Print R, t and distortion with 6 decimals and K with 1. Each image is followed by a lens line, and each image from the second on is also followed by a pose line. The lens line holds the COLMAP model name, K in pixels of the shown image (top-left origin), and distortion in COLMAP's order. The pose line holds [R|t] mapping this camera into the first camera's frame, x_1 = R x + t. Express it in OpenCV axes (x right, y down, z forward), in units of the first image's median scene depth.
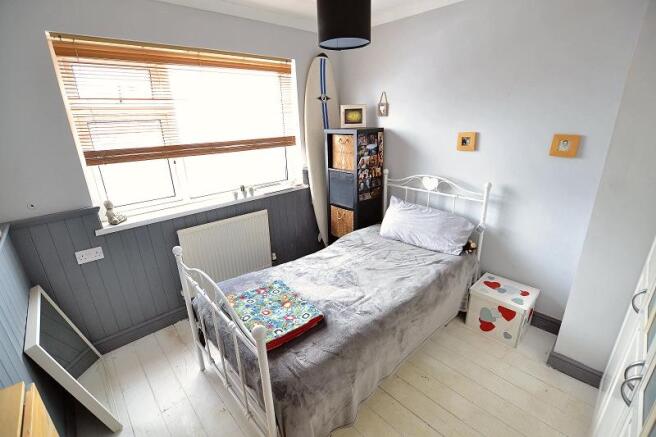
lens RADIAL K [[297.5, 0, 328.0], [0, 297.5, 218.5], [0, 0, 1]] dist [-0.020927, 0.001524]
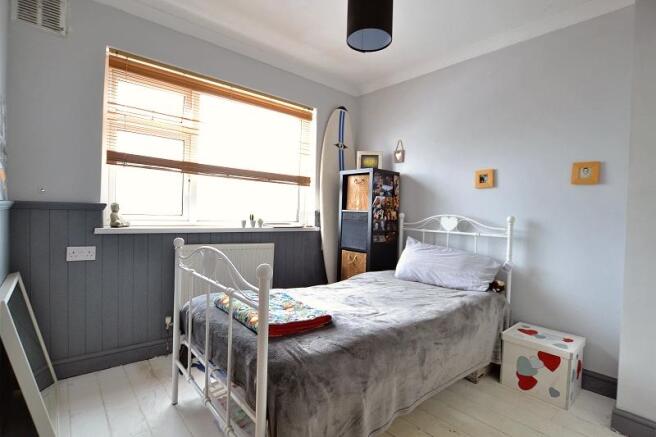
lens RADIAL K [[323.6, 0, 328.0], [0, 323.6, 218.5], [0, 0, 1]] dist [-0.016837, 0.000417]
pose [[0.997424, 0.064344, -0.031715, -0.010674], [-0.071022, 0.947952, -0.310391, 0.247395], [0.010092, 0.311844, 0.950080, 0.013719]]
